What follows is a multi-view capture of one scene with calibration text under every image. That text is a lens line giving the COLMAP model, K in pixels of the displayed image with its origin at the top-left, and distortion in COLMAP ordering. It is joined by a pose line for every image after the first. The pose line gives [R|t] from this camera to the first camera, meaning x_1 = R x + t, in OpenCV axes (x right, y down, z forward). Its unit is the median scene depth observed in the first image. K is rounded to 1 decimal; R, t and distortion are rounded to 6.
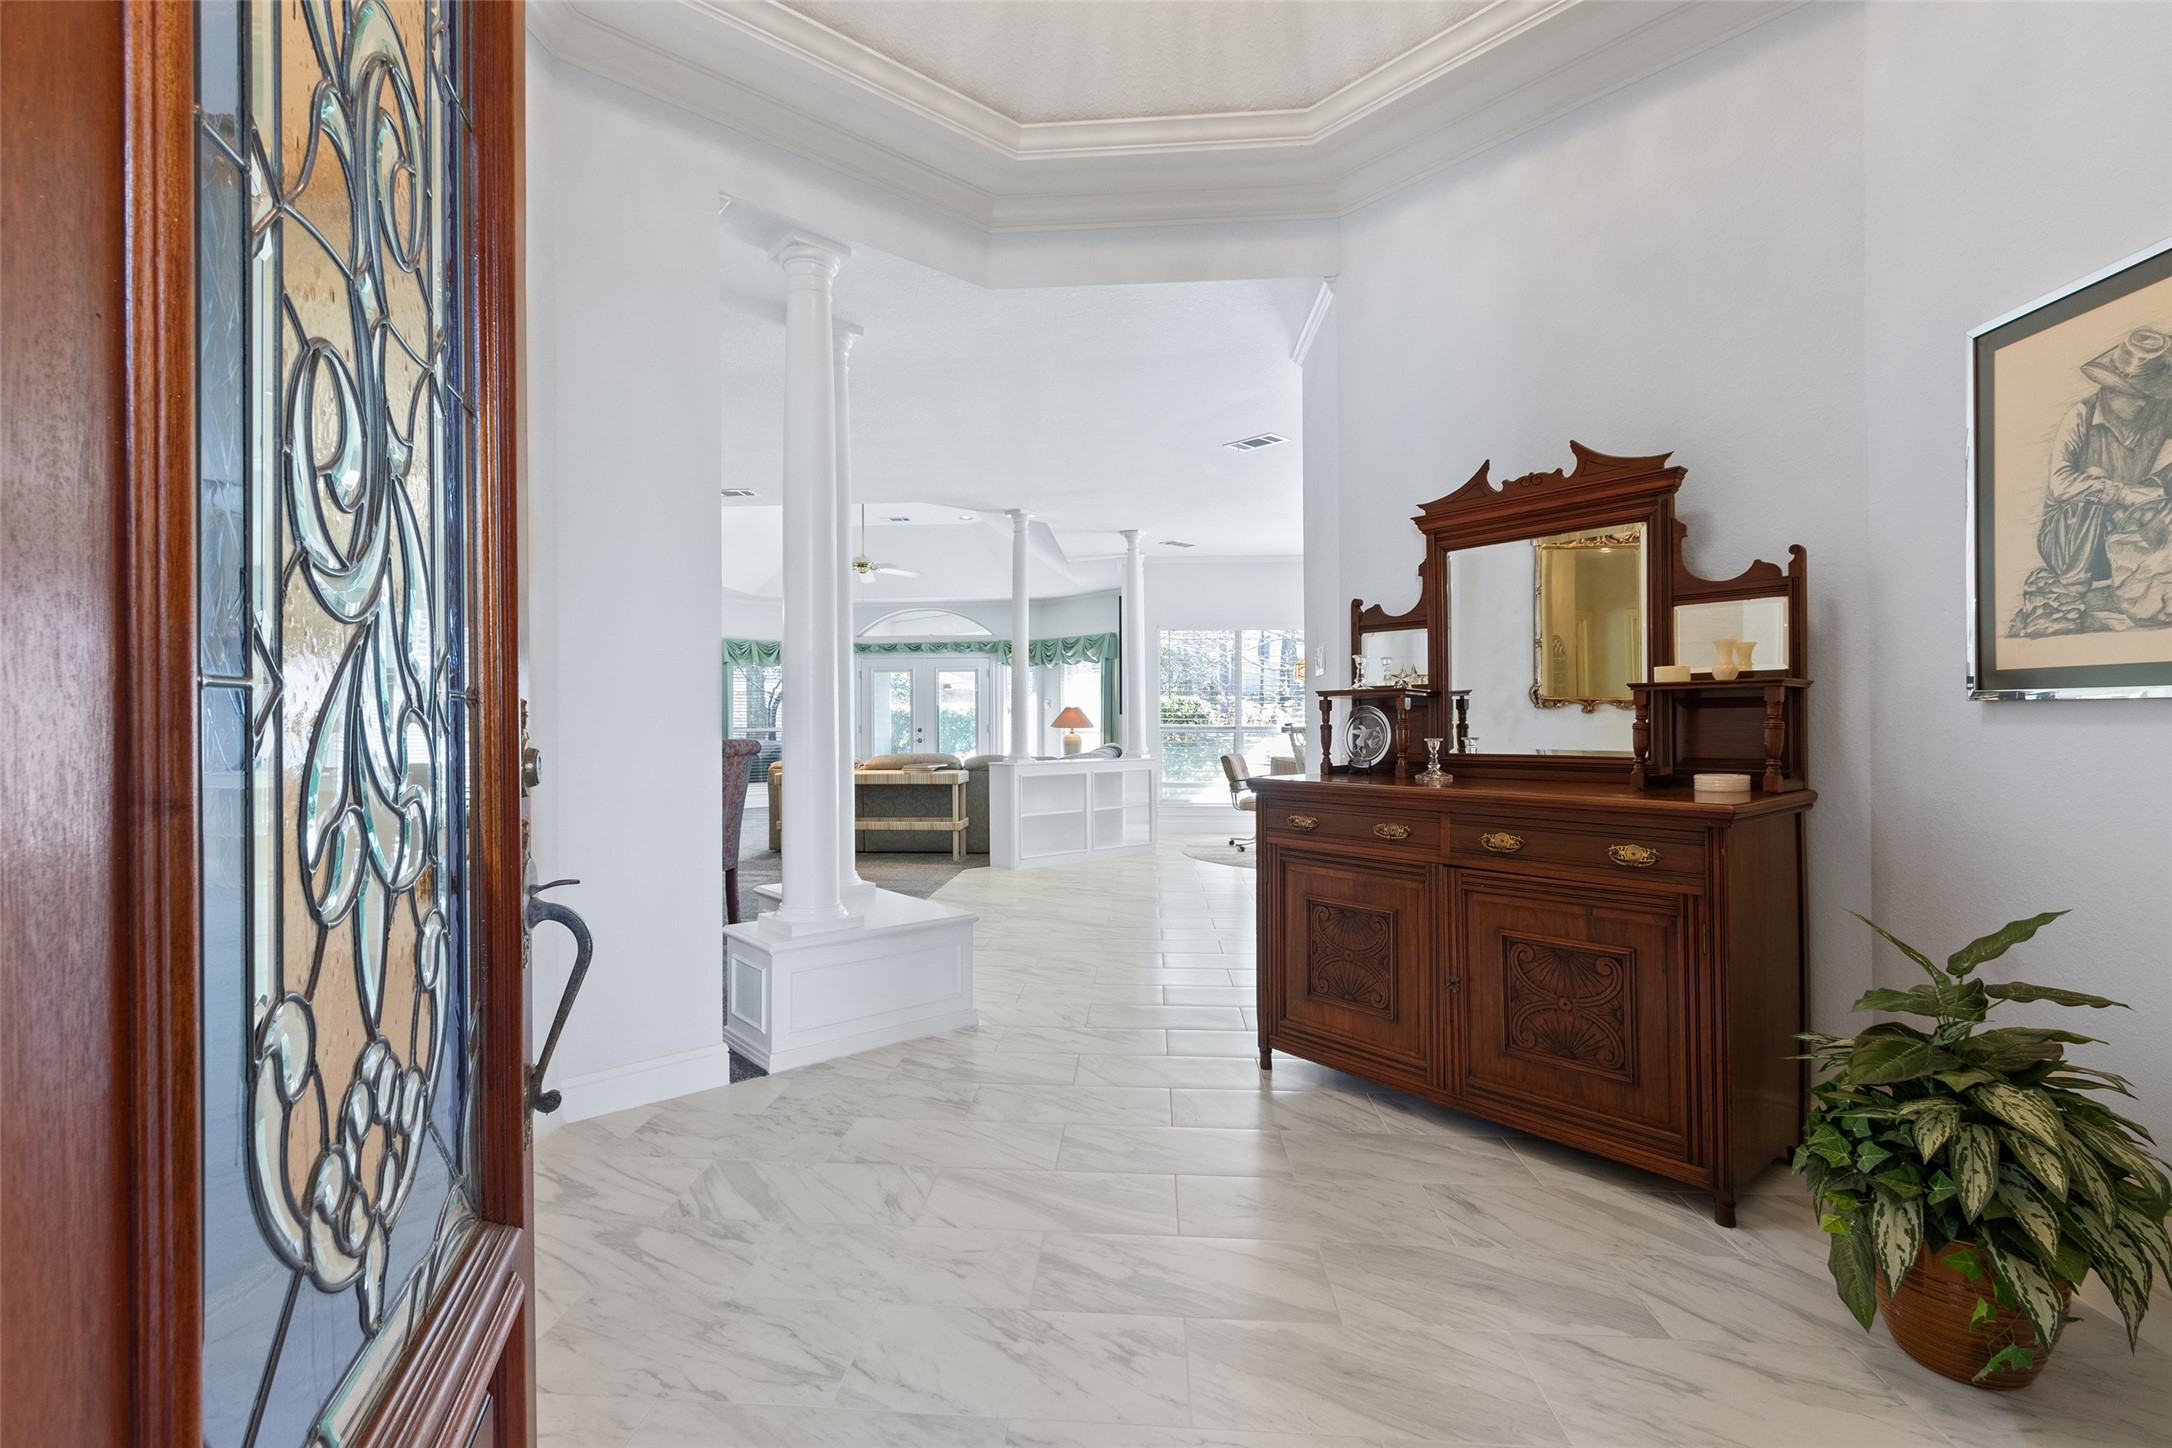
lens RADIAL K [[1000.1, 0, 1086.0], [0, 1000.1, 724.0], [0, 0, 1]] dist [-0.006205, -0.000472]
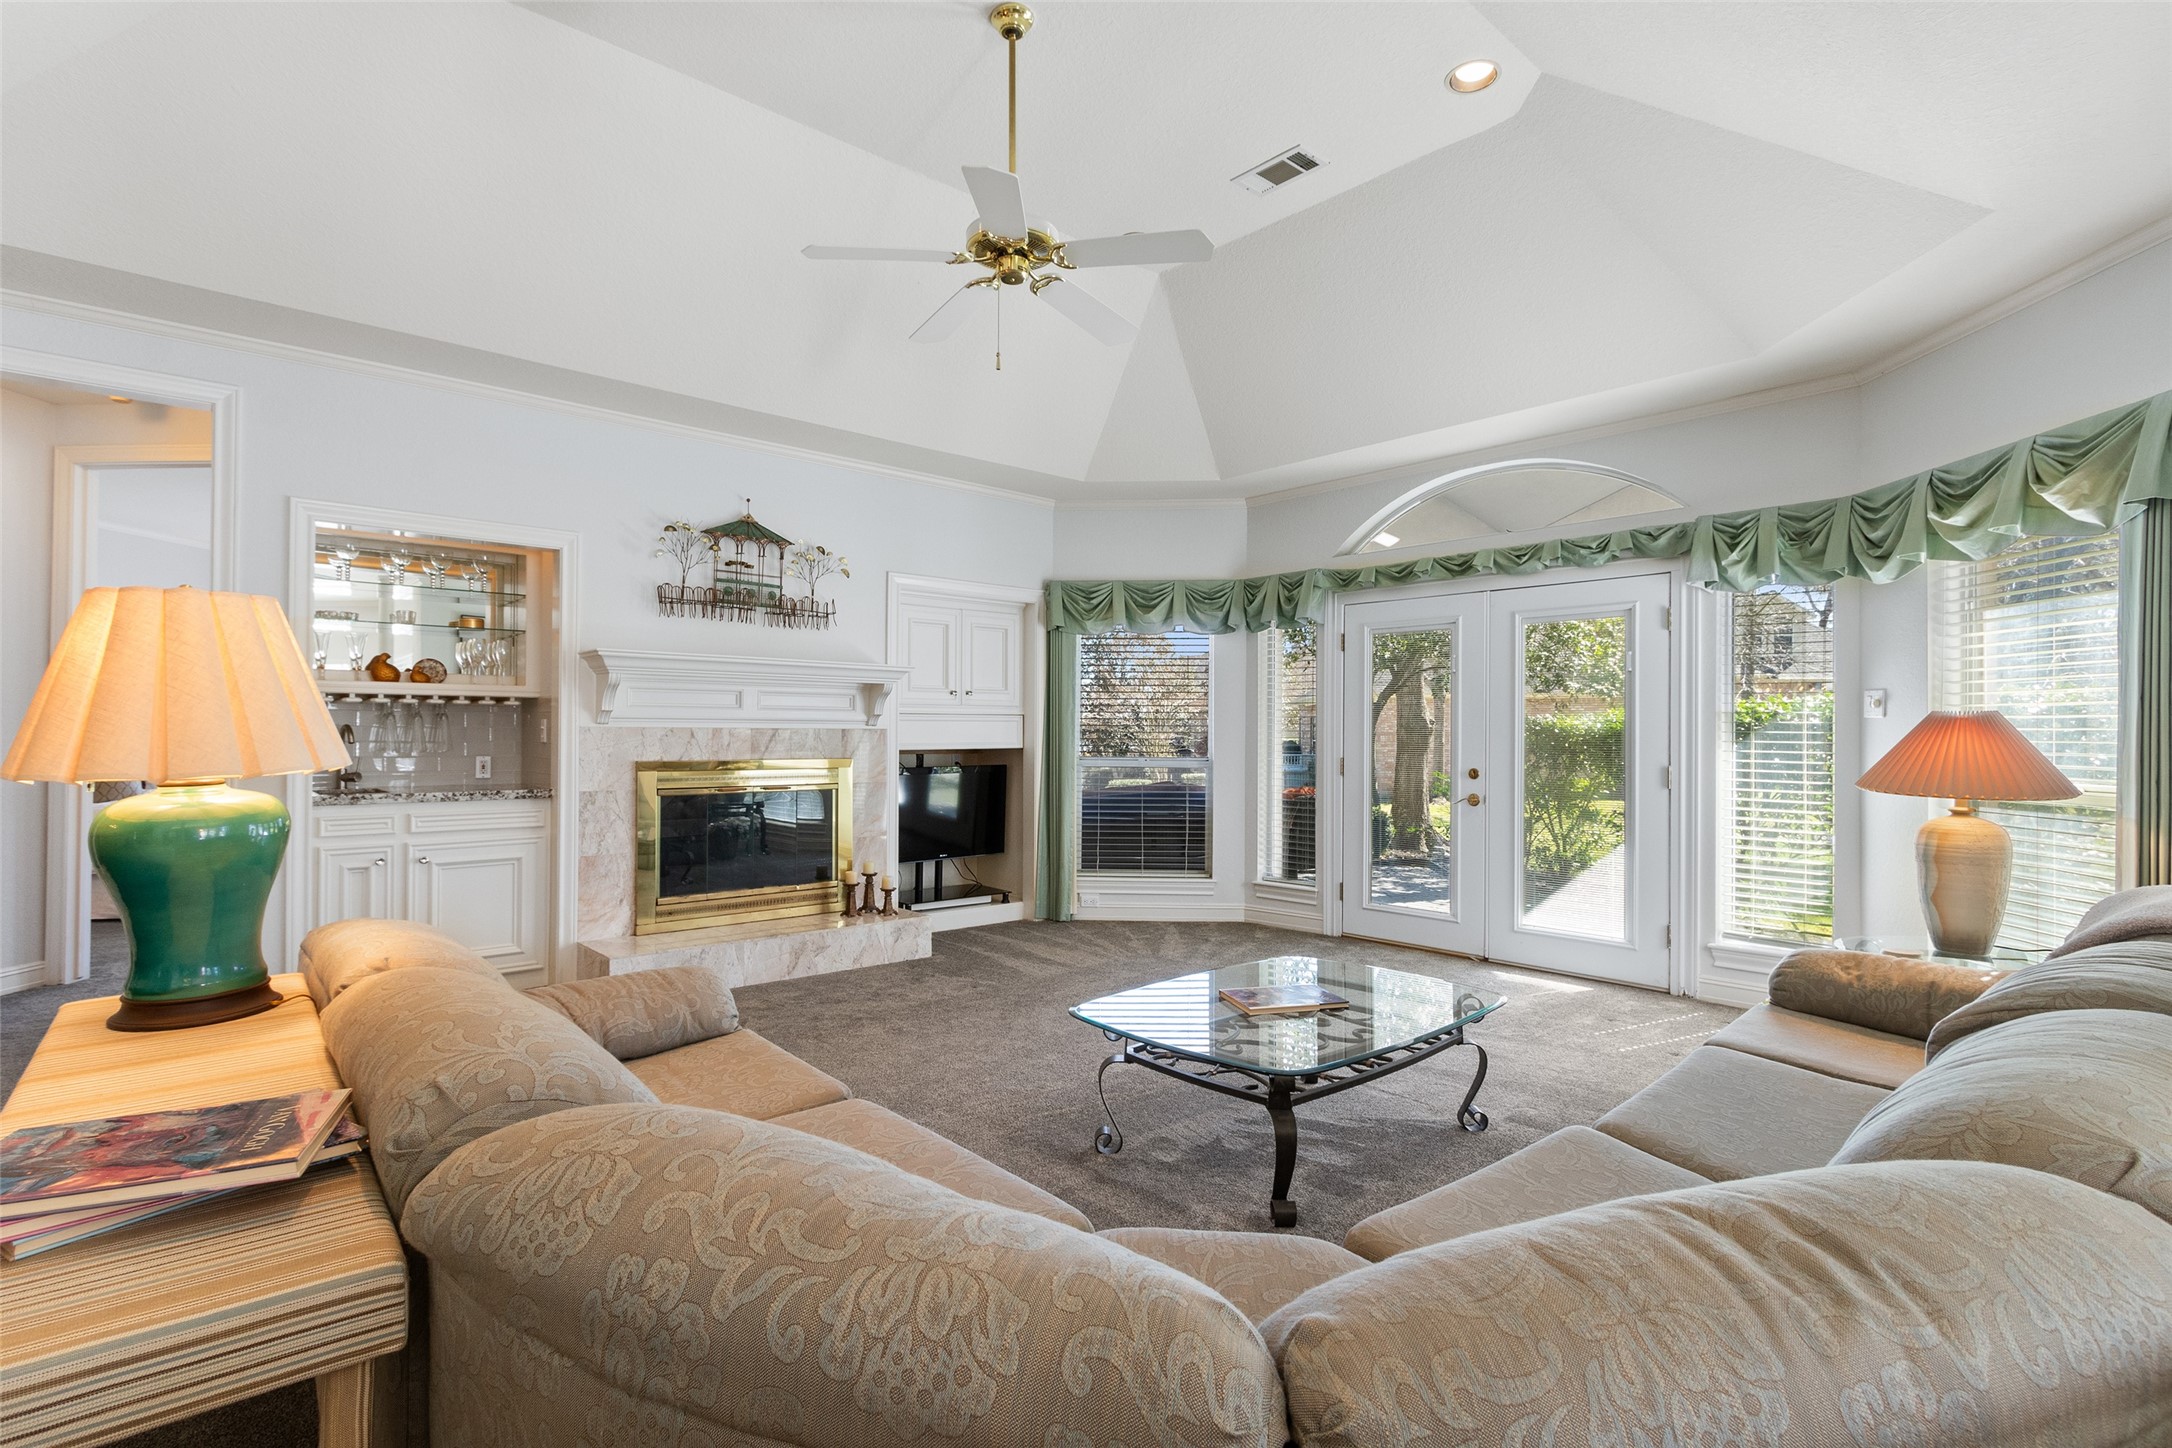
lens RADIAL K [[1058.3, 0, 1086.0], [0, 1058.3, 724.0], [0, 0, 1]] dist [-0.002324, -0.000310]
pose [[0.749220, -0.001327, -0.662319, -0.004052], [-0.007239, 0.999922, -0.010192, -0.008727], [0.662281, 0.012431, 0.749152, 0.618513]]
